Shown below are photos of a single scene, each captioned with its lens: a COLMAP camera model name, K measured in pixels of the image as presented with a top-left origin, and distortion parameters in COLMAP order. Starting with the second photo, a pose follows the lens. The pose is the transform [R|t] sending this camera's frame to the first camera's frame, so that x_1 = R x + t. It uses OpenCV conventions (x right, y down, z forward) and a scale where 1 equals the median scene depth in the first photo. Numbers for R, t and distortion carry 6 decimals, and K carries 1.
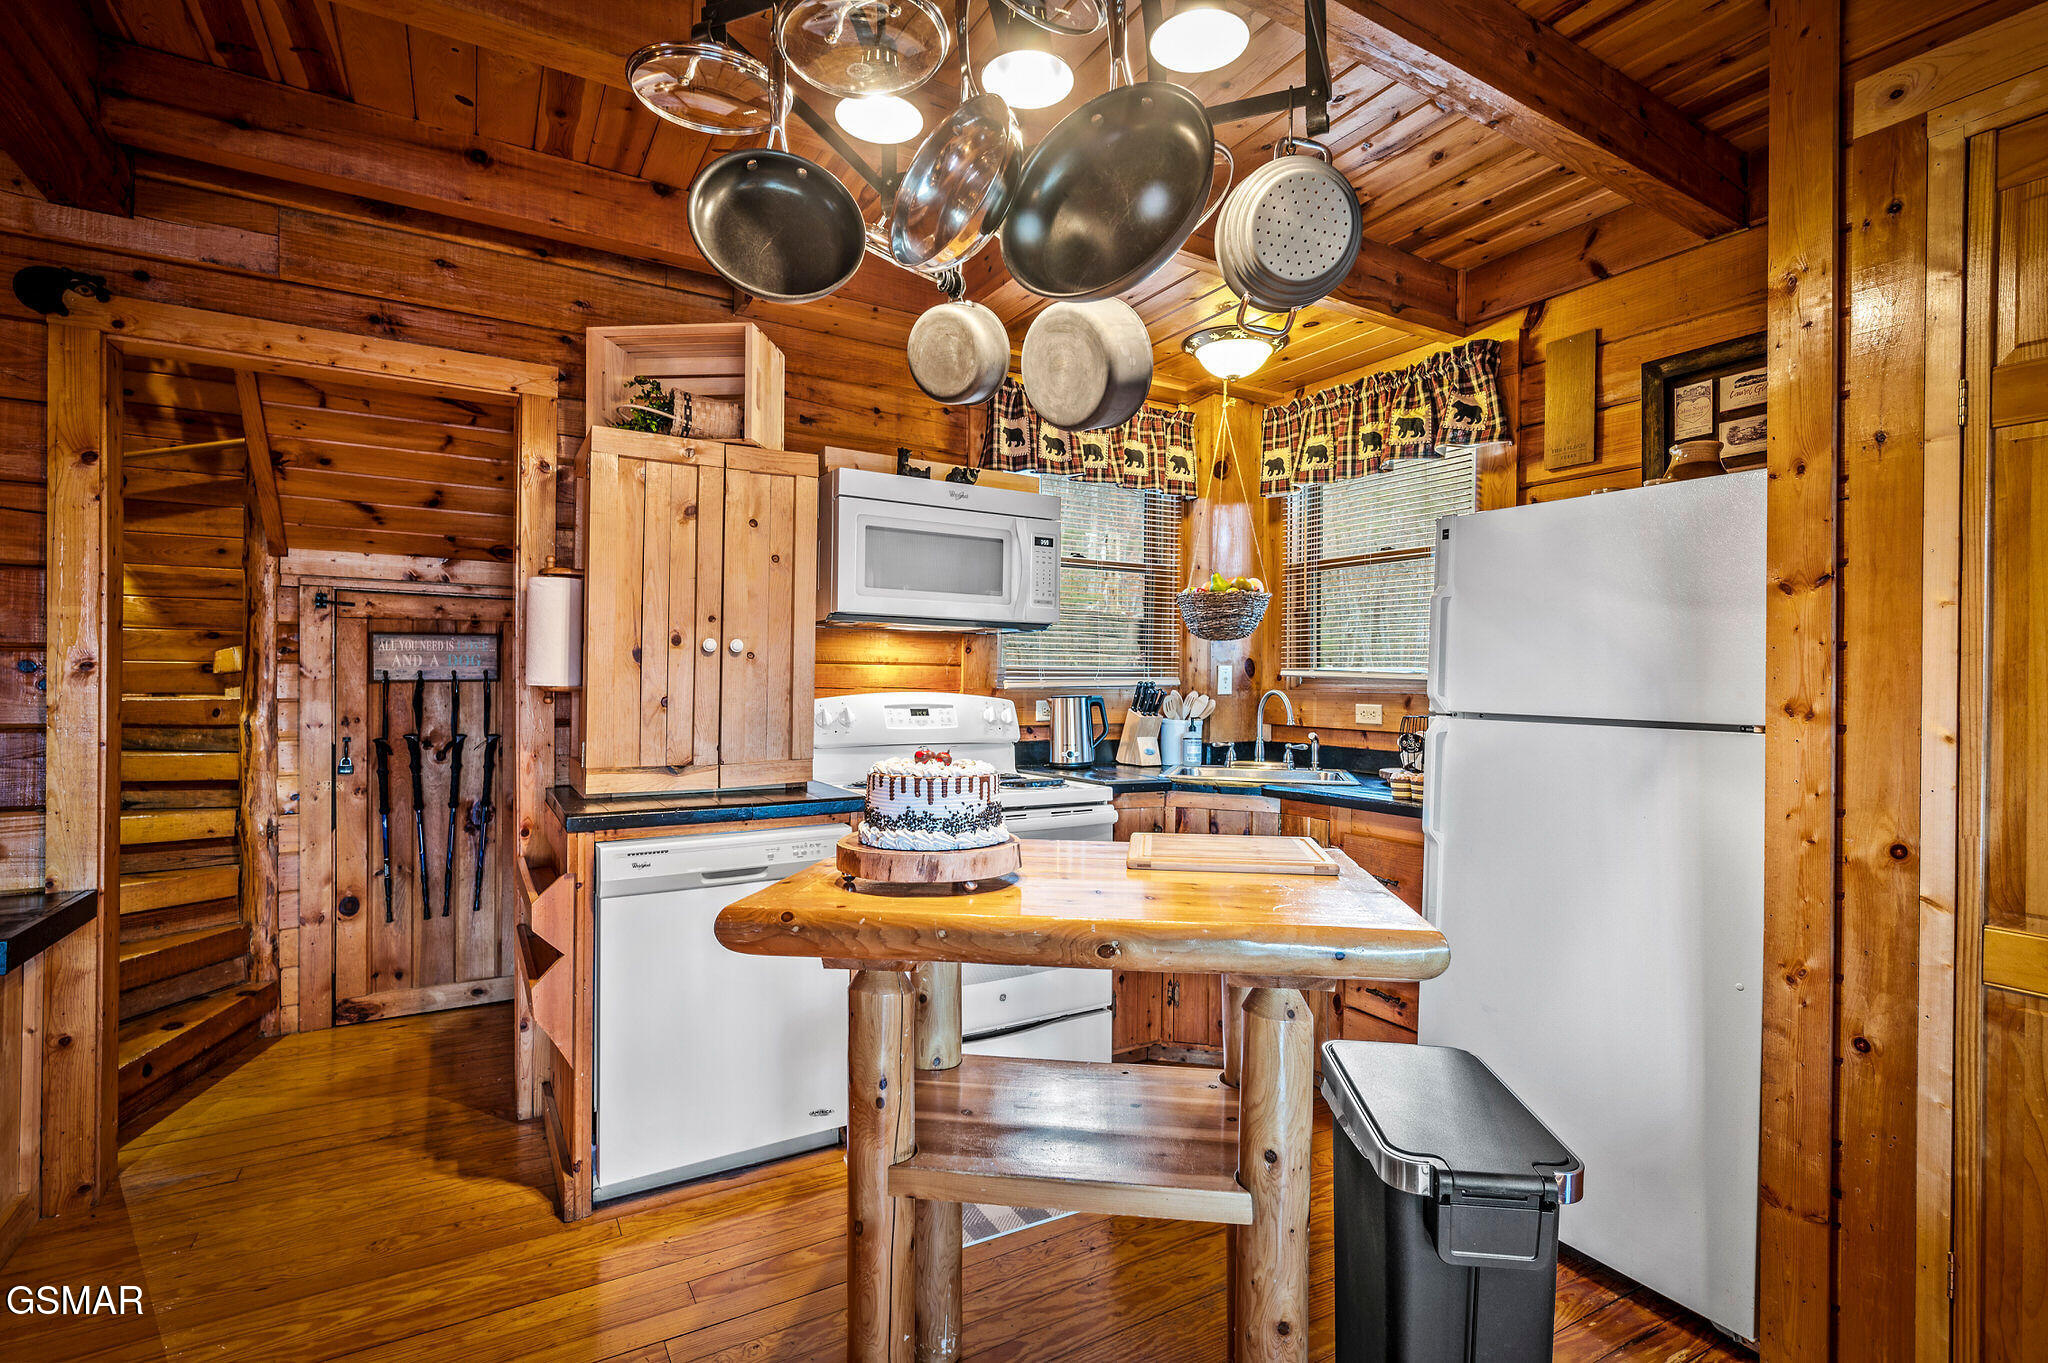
lens RADIAL K [[963.4, 0, 1022.2], [0, 963.4, 681.2], [0, 0, 1]] dist [-0.004235, 0.000214]
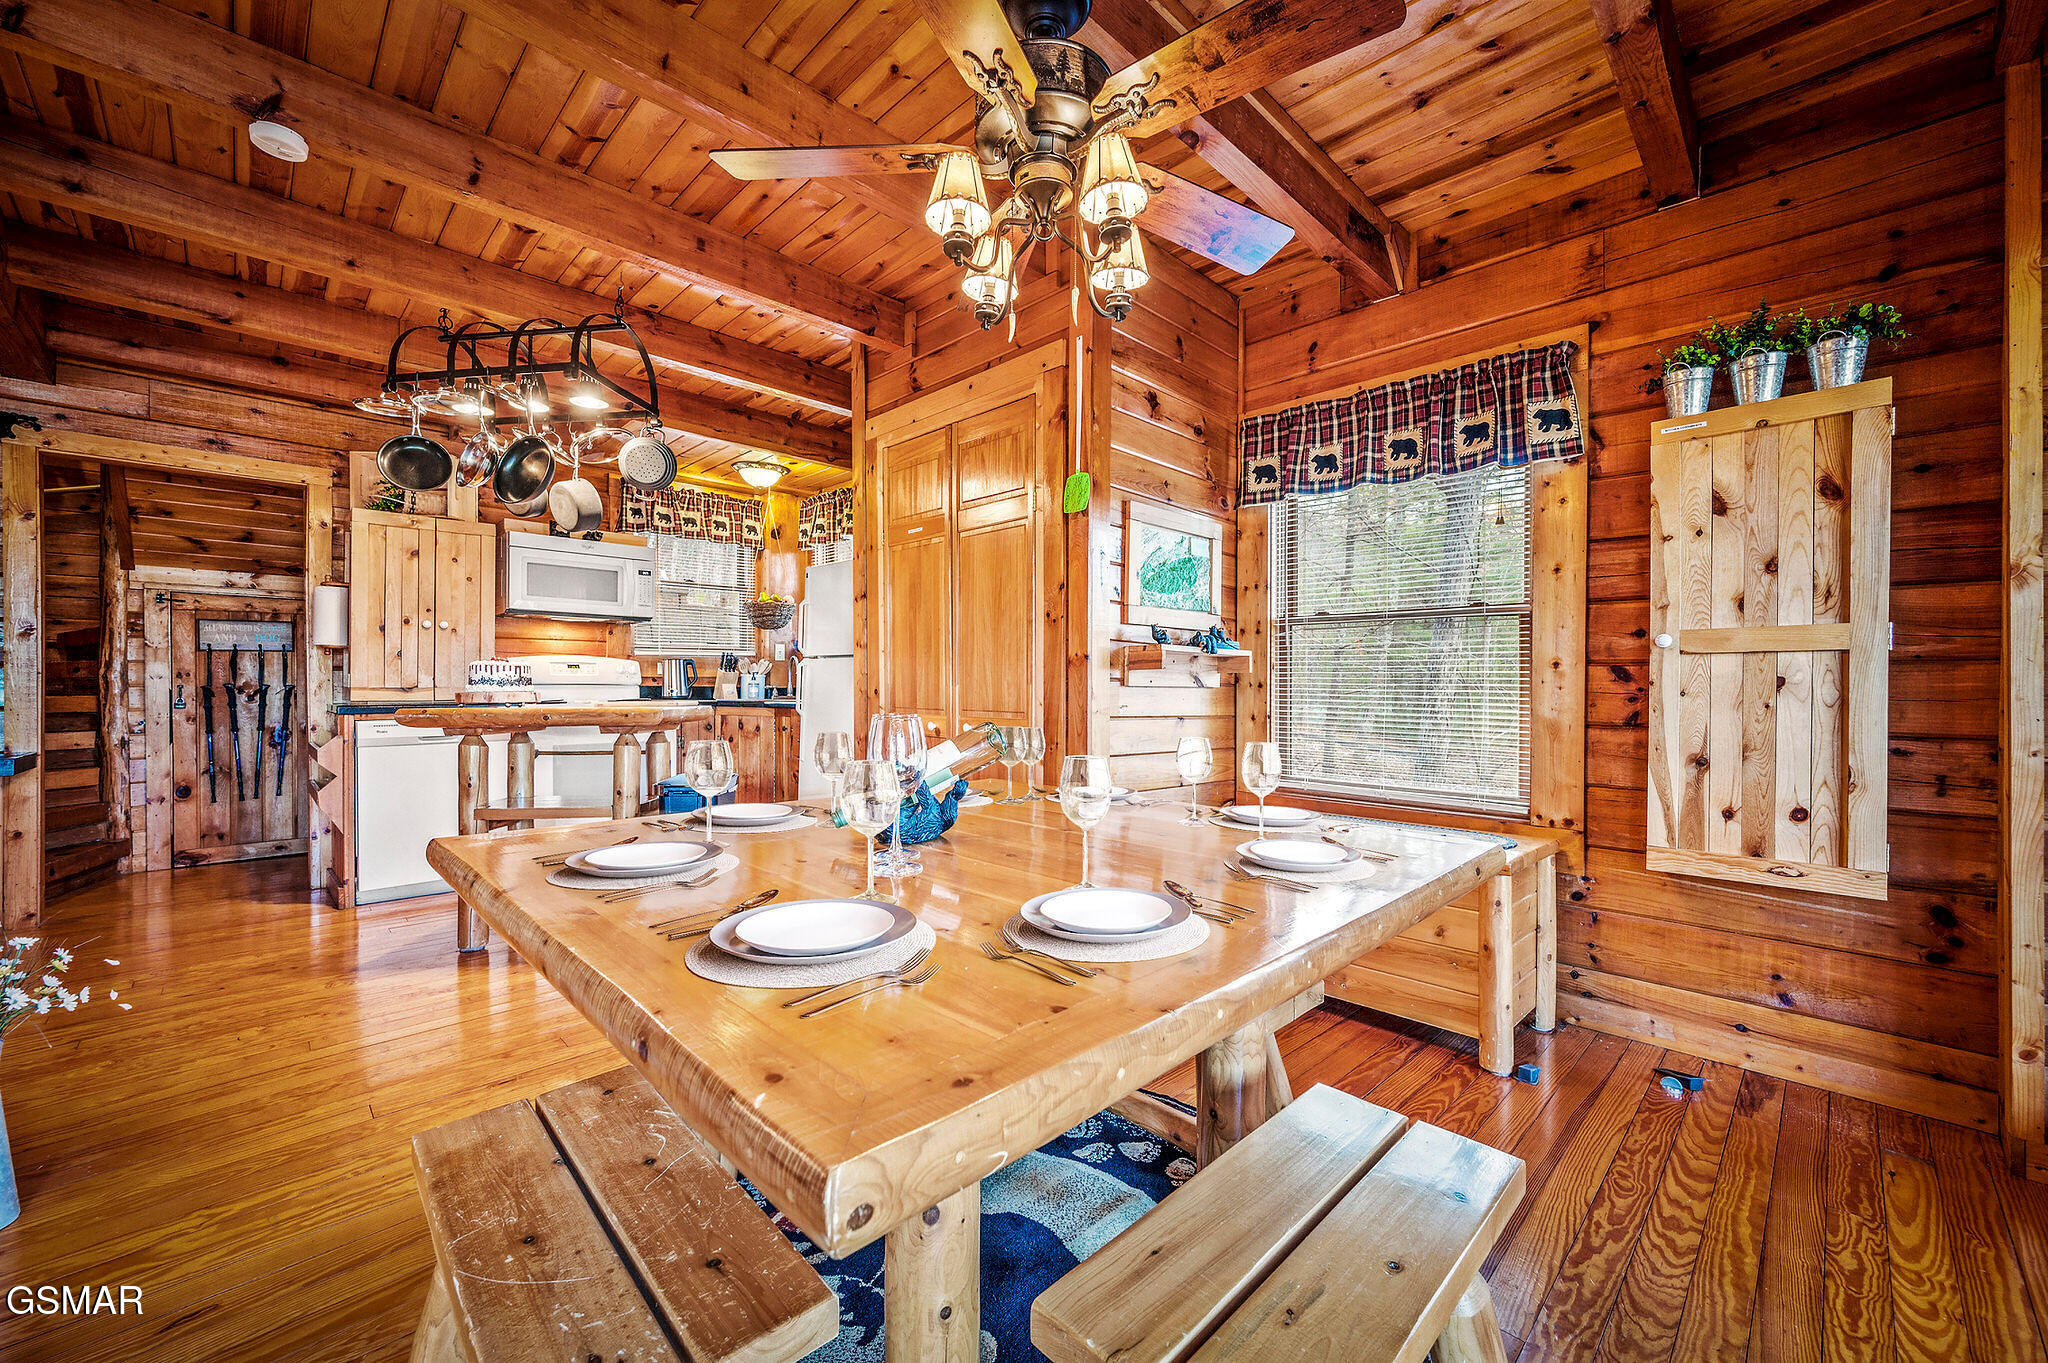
lens RADIAL K [[821.7, 0, 1036.0], [0, 821.7, 688.2], [0, 0, 1]] dist [-0.003833, 0.000844]
pose [[0.970360, -0.008925, 0.241500, 0.412931], [0.008131, 0.999958, 0.004283, 0.084090], [-0.241528, -0.002193, 0.970391, -0.791155]]
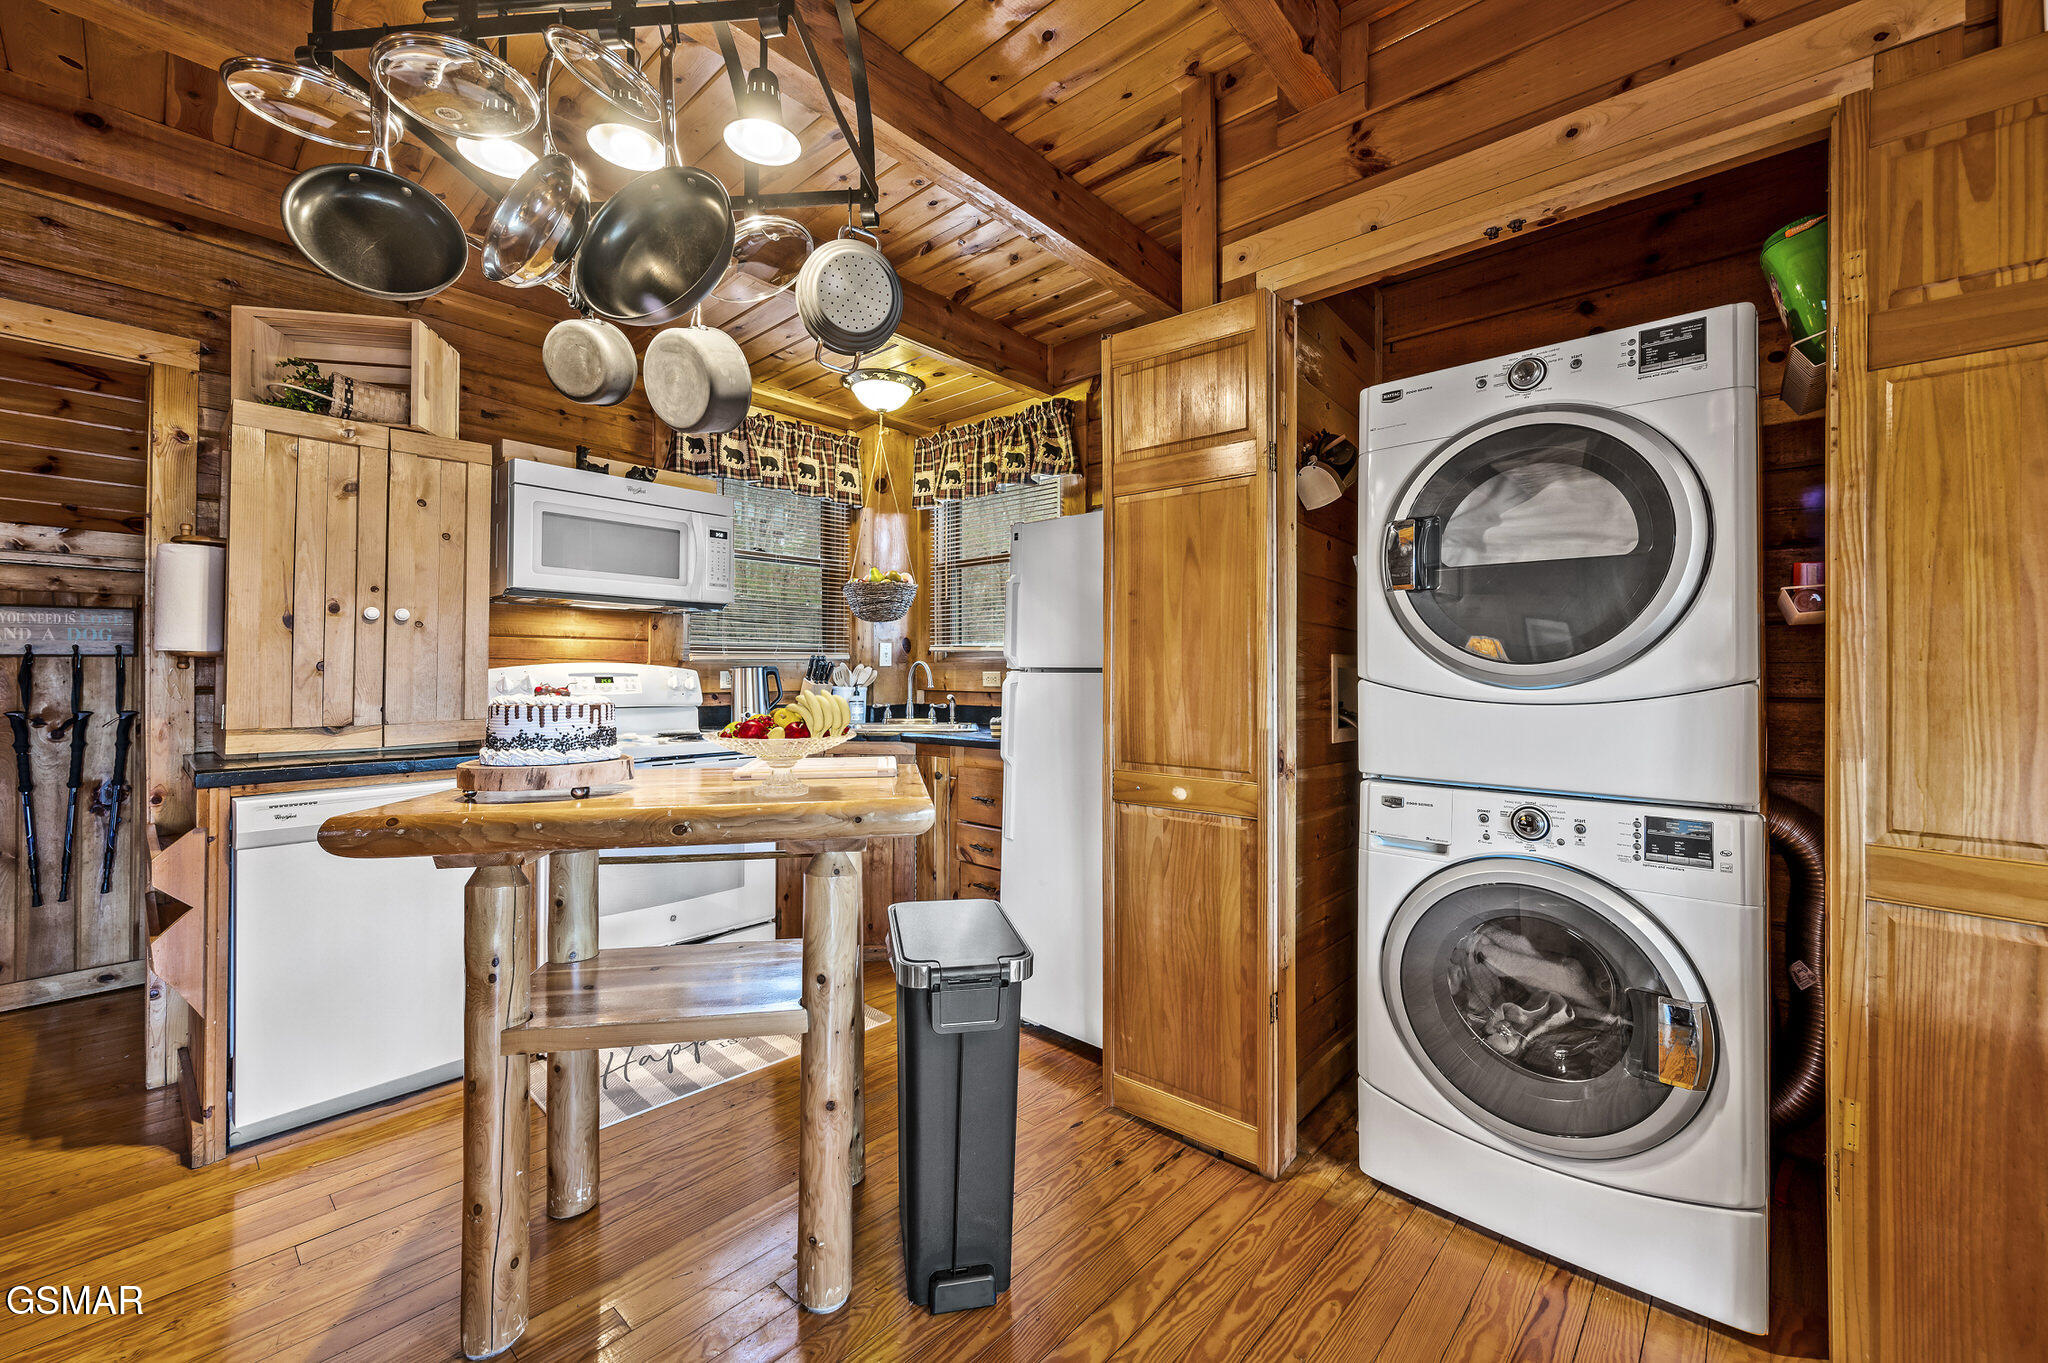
lens RADIAL K [[821.7, 0, 1027.0], [0, 821.7, 664.3], [0, 0, 1]] dist [-0.003833, 0.000844]
pose [[0.953391, -0.005353, 0.301689, 0.088578], [0.009003, 0.999902, -0.010711, 0.032830], [-0.301602, 0.012928, 0.953346, -0.085401]]
